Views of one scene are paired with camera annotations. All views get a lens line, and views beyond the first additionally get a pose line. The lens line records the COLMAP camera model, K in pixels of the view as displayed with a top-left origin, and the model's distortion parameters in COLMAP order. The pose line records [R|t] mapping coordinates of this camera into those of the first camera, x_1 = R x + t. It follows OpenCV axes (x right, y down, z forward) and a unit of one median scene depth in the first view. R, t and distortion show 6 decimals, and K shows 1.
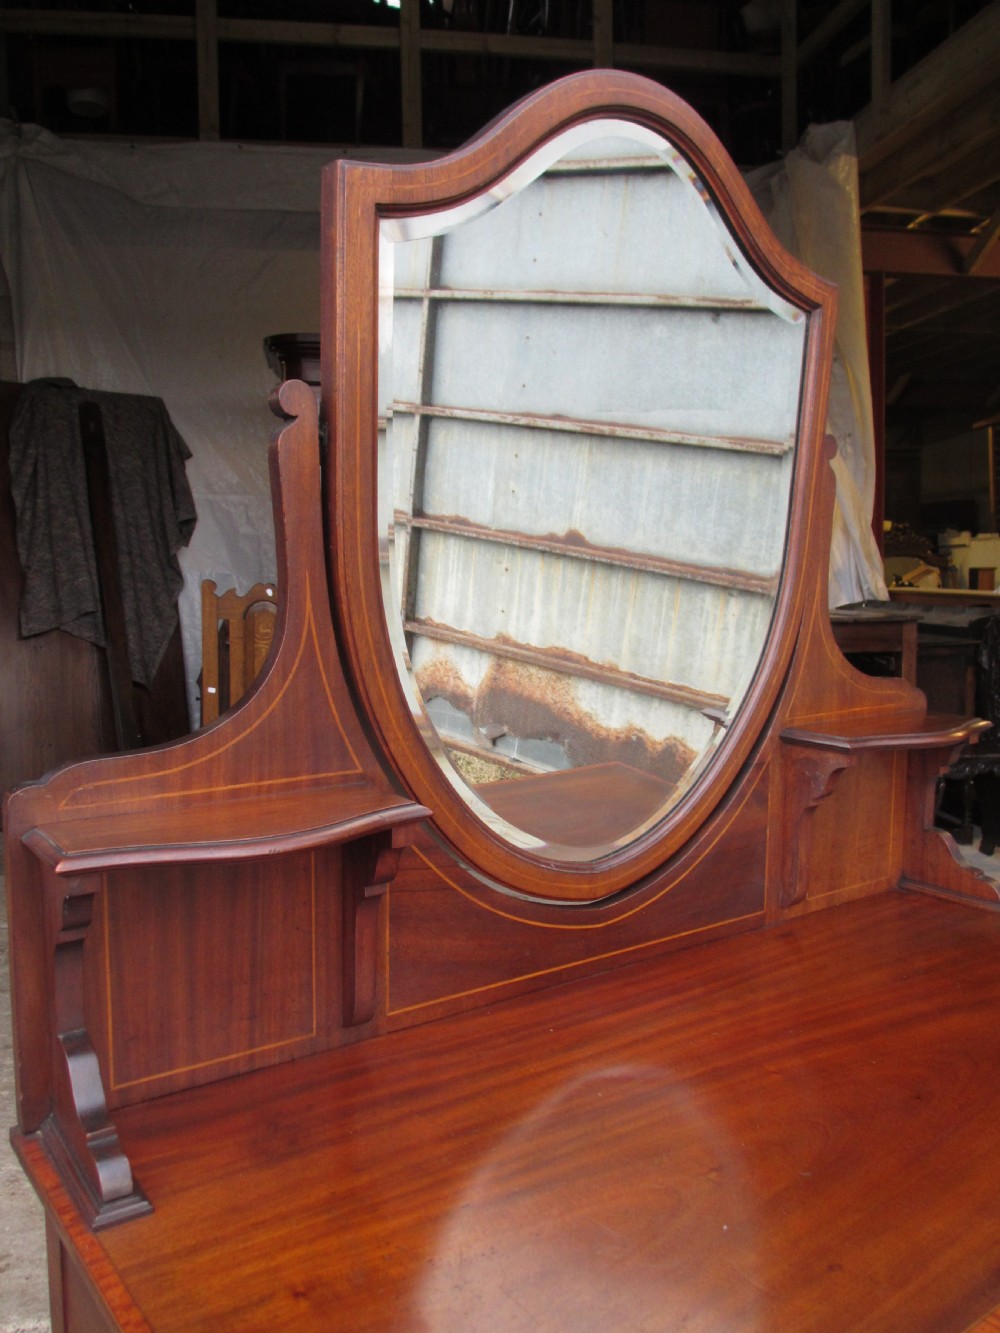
lens RADIAL K [[1135.3, 0, 501.1], [0, 1135.3, 665.9], [0, 0, 1]] dist [-0.056405, 0.029181]
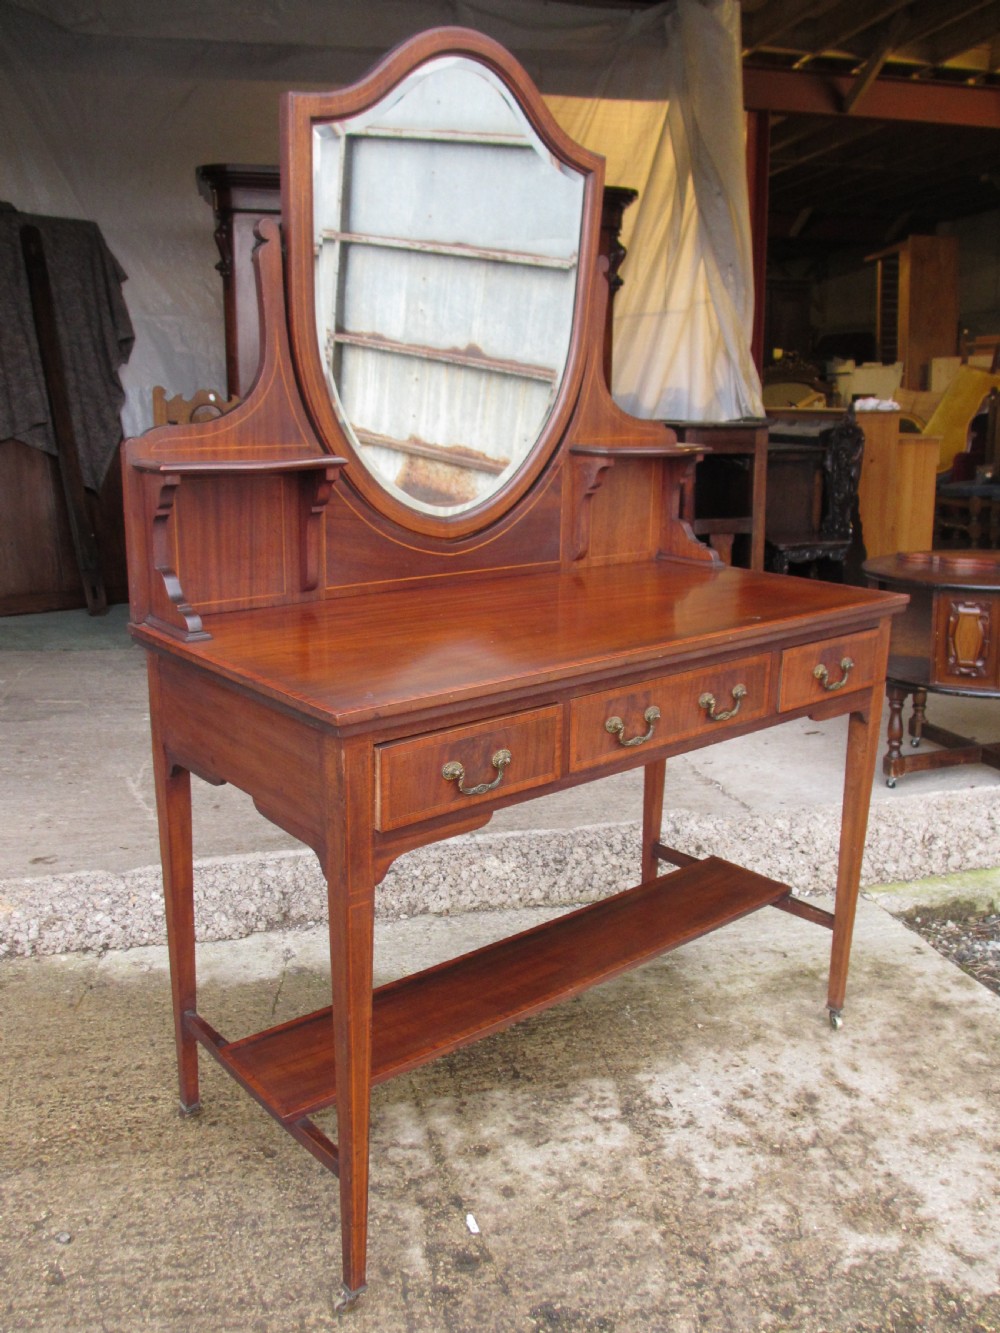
lens RADIAL K [[1135.3, 0, 503.5], [0, 1135.3, 665.3], [0, 0, 1]] dist [-0.056405, 0.029181]
pose [[0.997785, -0.009836, 0.065792, 0.014889], [0.000561, 0.990217, 0.139535, 0.044903], [-0.066521, -0.139189, 0.988029, -0.197267]]
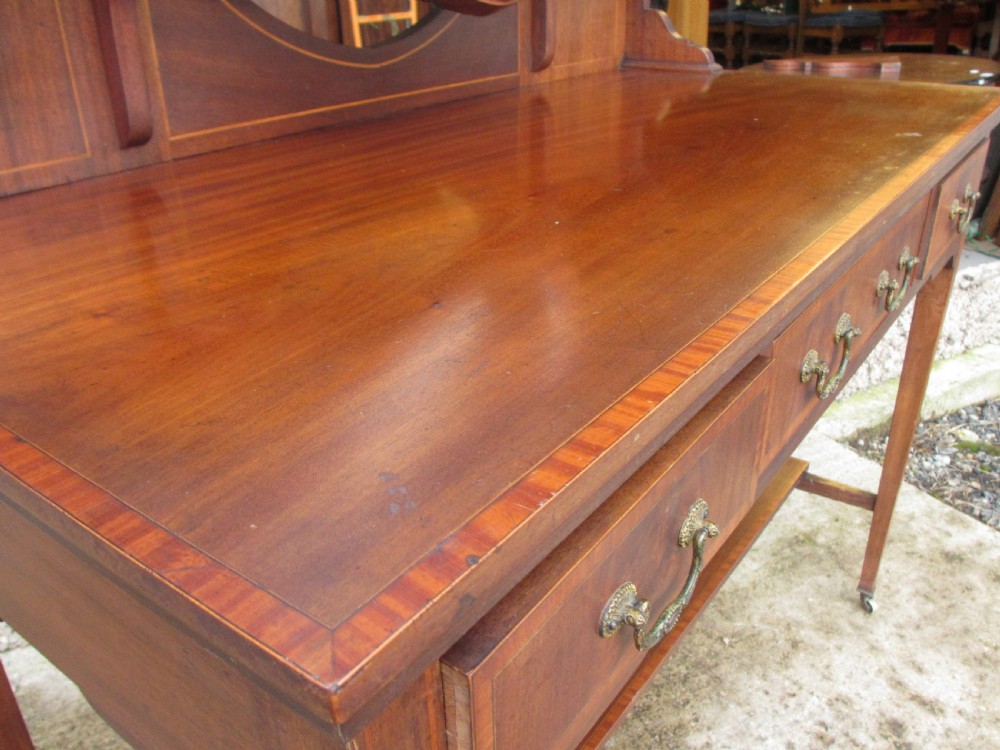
lens RADIAL K [[851.7, 0, 519.8], [0, 851.7, 370.9], [0, 0, 1]] dist [-0.056405, 0.029181]
pose [[0.953395, -0.155295, 0.258690, -0.008195], [0.057370, 0.935037, 0.349878, 0.064919], [-0.296219, -0.318731, 0.900369, 0.052669]]
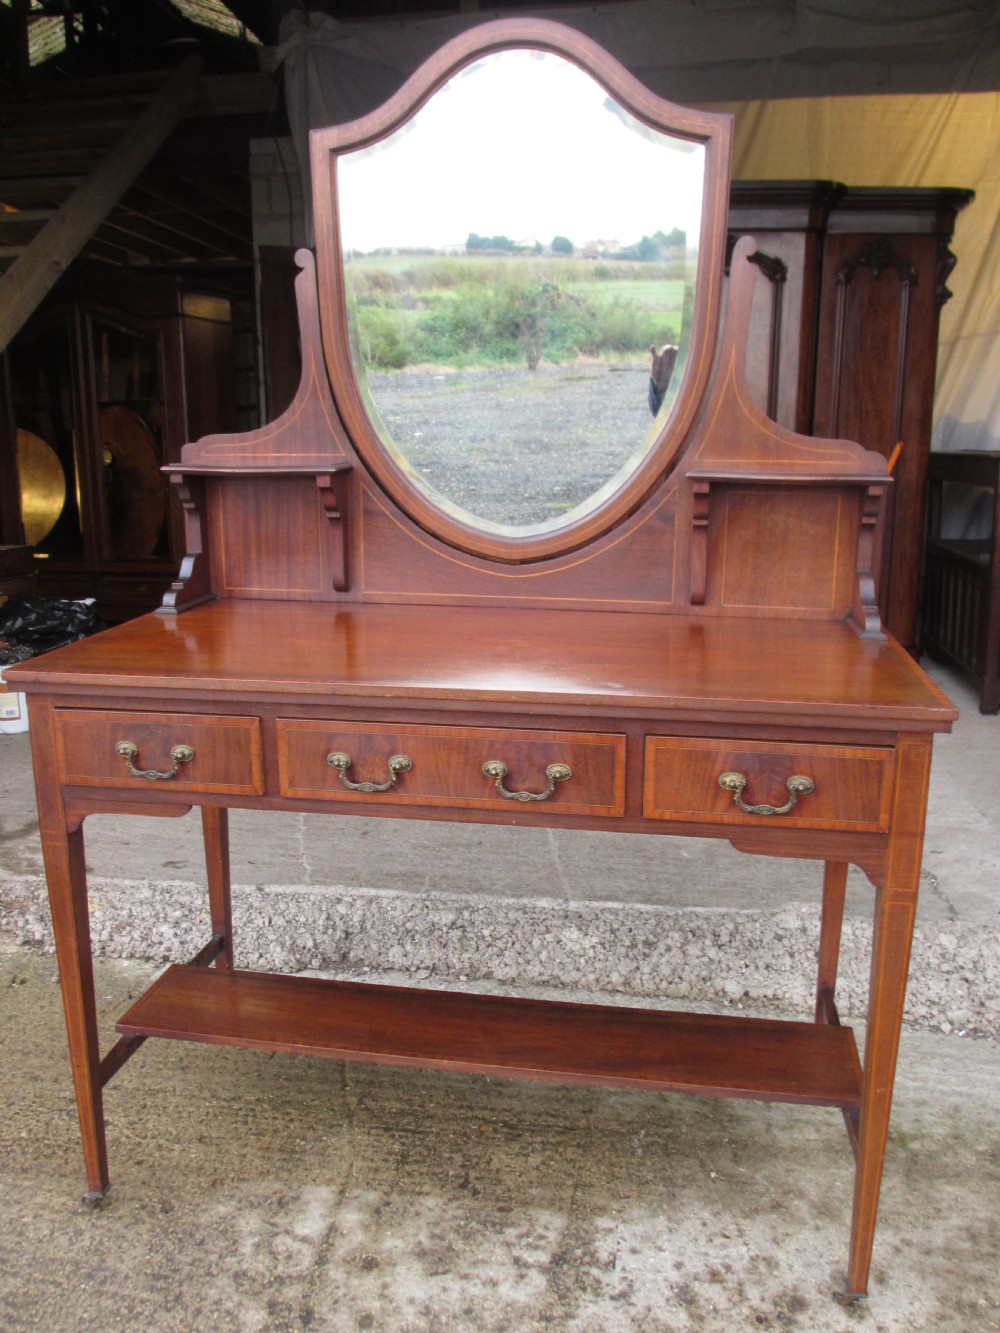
lens RADIAL K [[1135.3, 0, 493.2], [0, 1135.3, 669.0], [0, 0, 1]] dist [-0.056405, 0.029181]
pose [[0.951531, 0.064759, -0.300658, 0.176280], [-0.029346, 0.992238, 0.120842, 0.043563], [0.306150, -0.106161, 0.946045, -0.117904]]
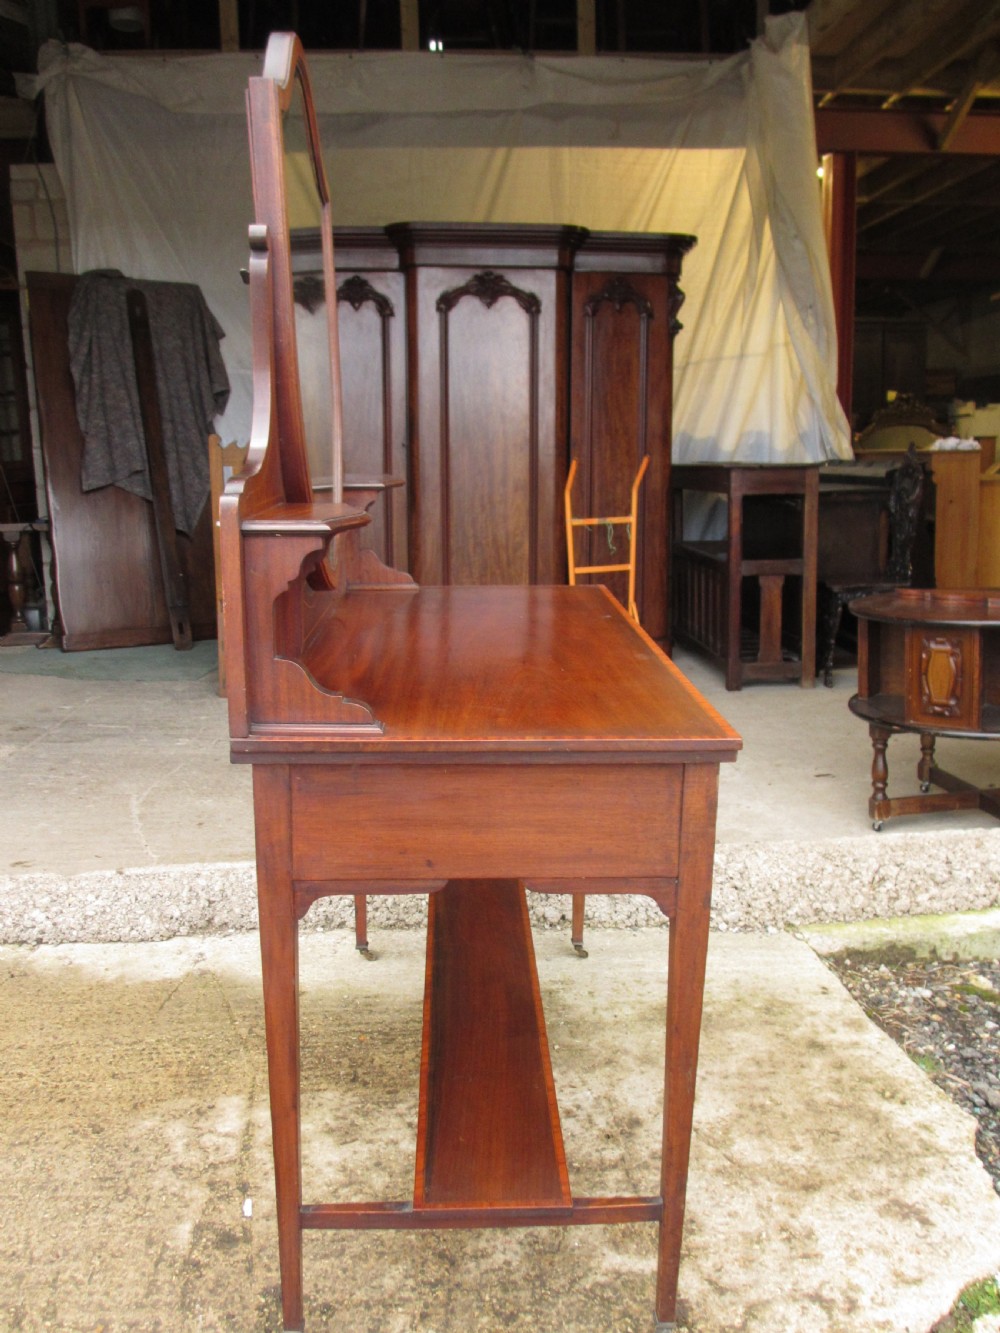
lens RADIAL K [[1135.3, 0, 505.3], [0, 1135.3, 665.7], [0, 0, 1]] dist [-0.056405, 0.029181]
pose [[0.996526, 0.007708, -0.082925, 0.158495], [0.000368, 0.995290, 0.096938, 0.055064], [0.083281, -0.096632, 0.991830, -0.217905]]
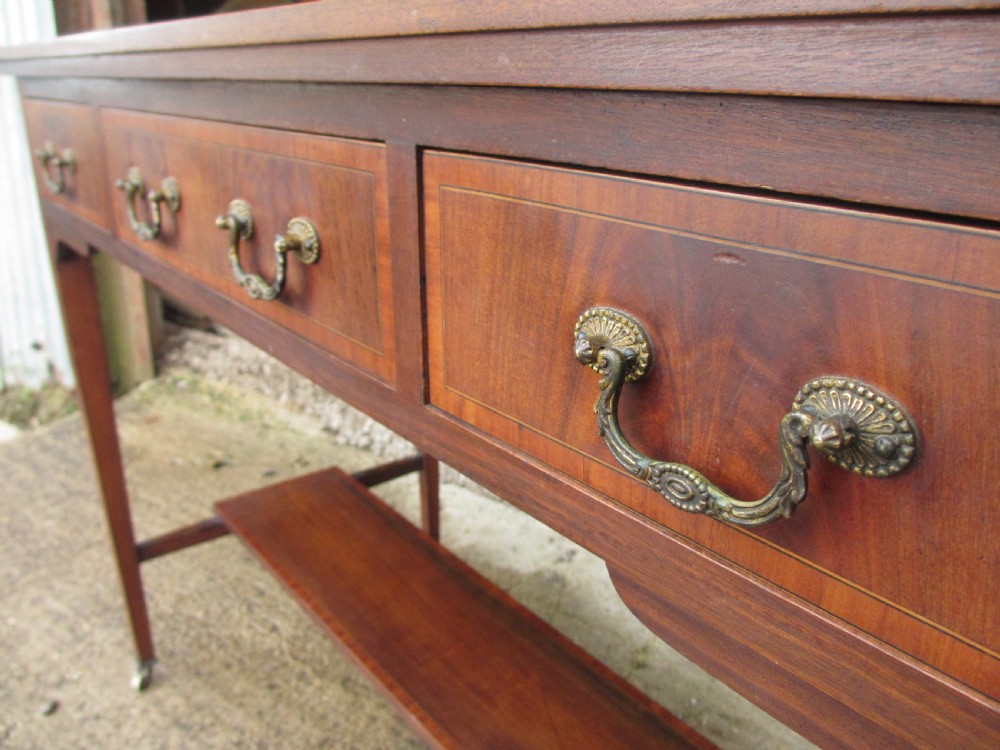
lens RADIAL K [[851.7, 0, 493.1], [0, 851.7, 382.4], [0, 0, 1]] dist [-0.056405, 0.029181]
pose [[0.691935, 0.255210, -0.675347, 0.146526], [-0.092031, 0.958985, 0.268102, 0.107525], [0.716070, -0.123356, 0.687042, 0.101220]]
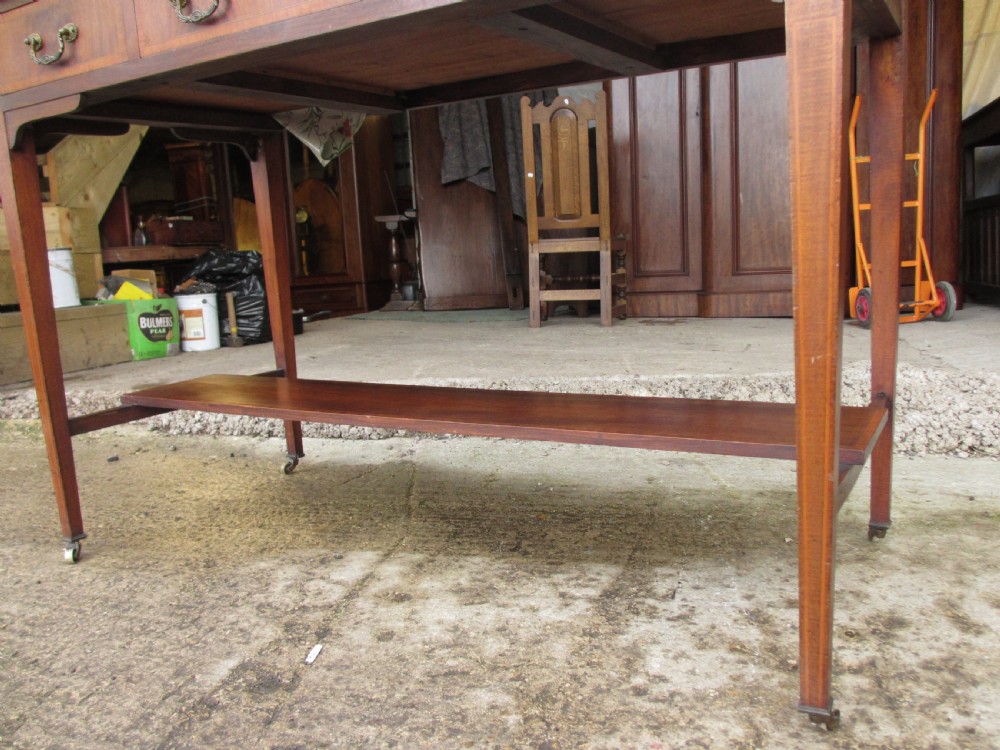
lens RADIAL K [[851.7, 0, 497.3], [0, 851.7, 372.3], [0, 0, 1]] dist [-0.056405, 0.029181]
pose [[0.901589, 0.008197, -0.432517, 0.175328], [0.017580, 0.998300, 0.055566, 0.209408], [0.432237, -0.057702, 0.899912, -0.011396]]
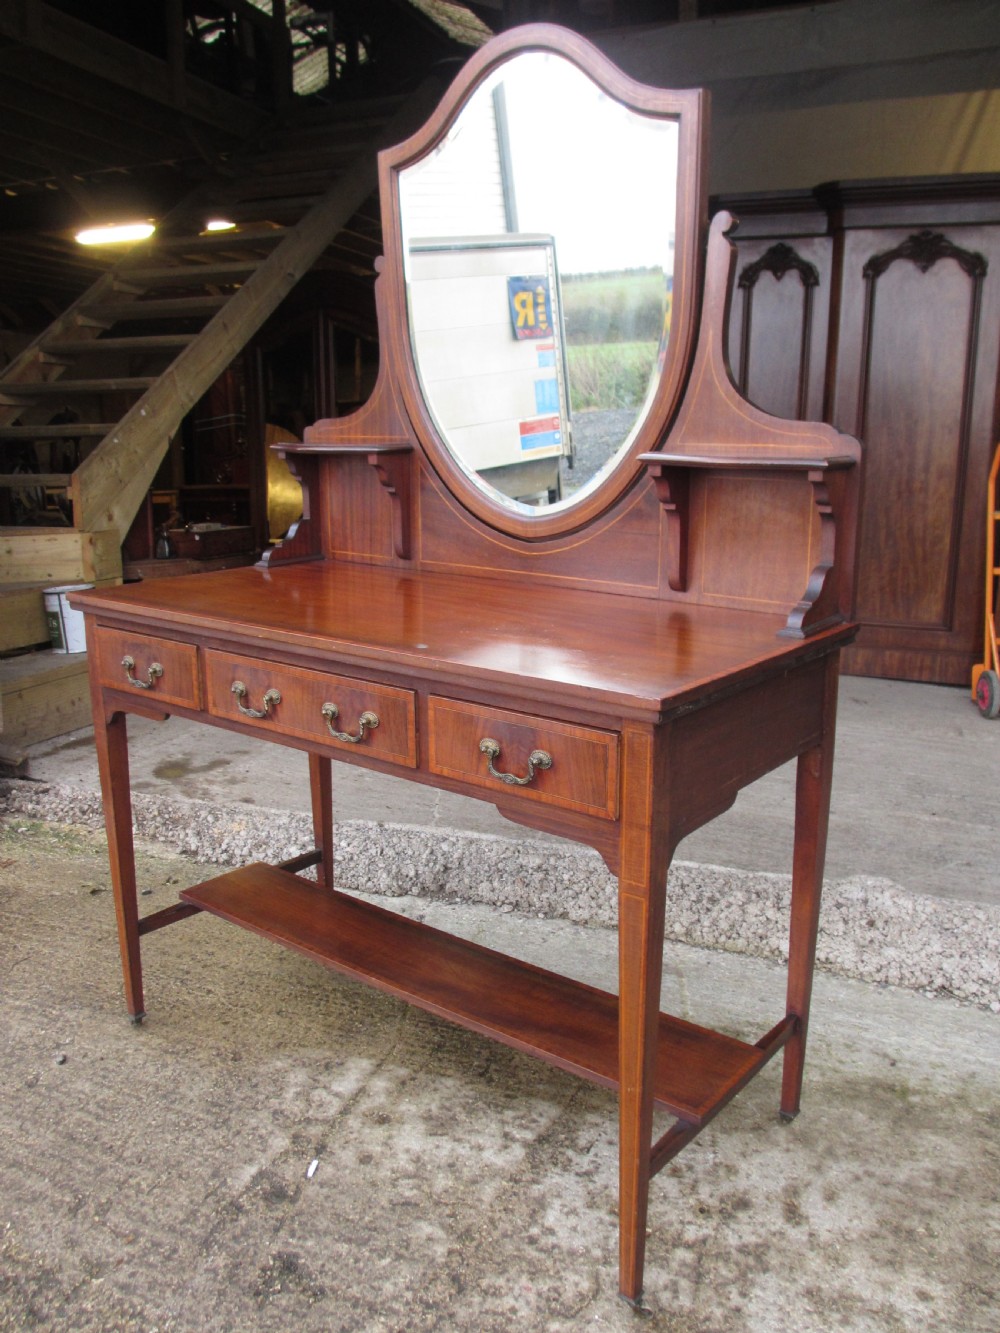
lens RADIAL K [[1135.3, 0, 491.1], [0, 1135.3, 668.8], [0, 0, 1]] dist [-0.056405, 0.029181]
pose [[0.853968, 0.110407, -0.508478, 0.282191], [-0.052408, 0.990510, 0.127054, 0.053508], [0.517680, -0.081852, 0.851650, -0.138860]]
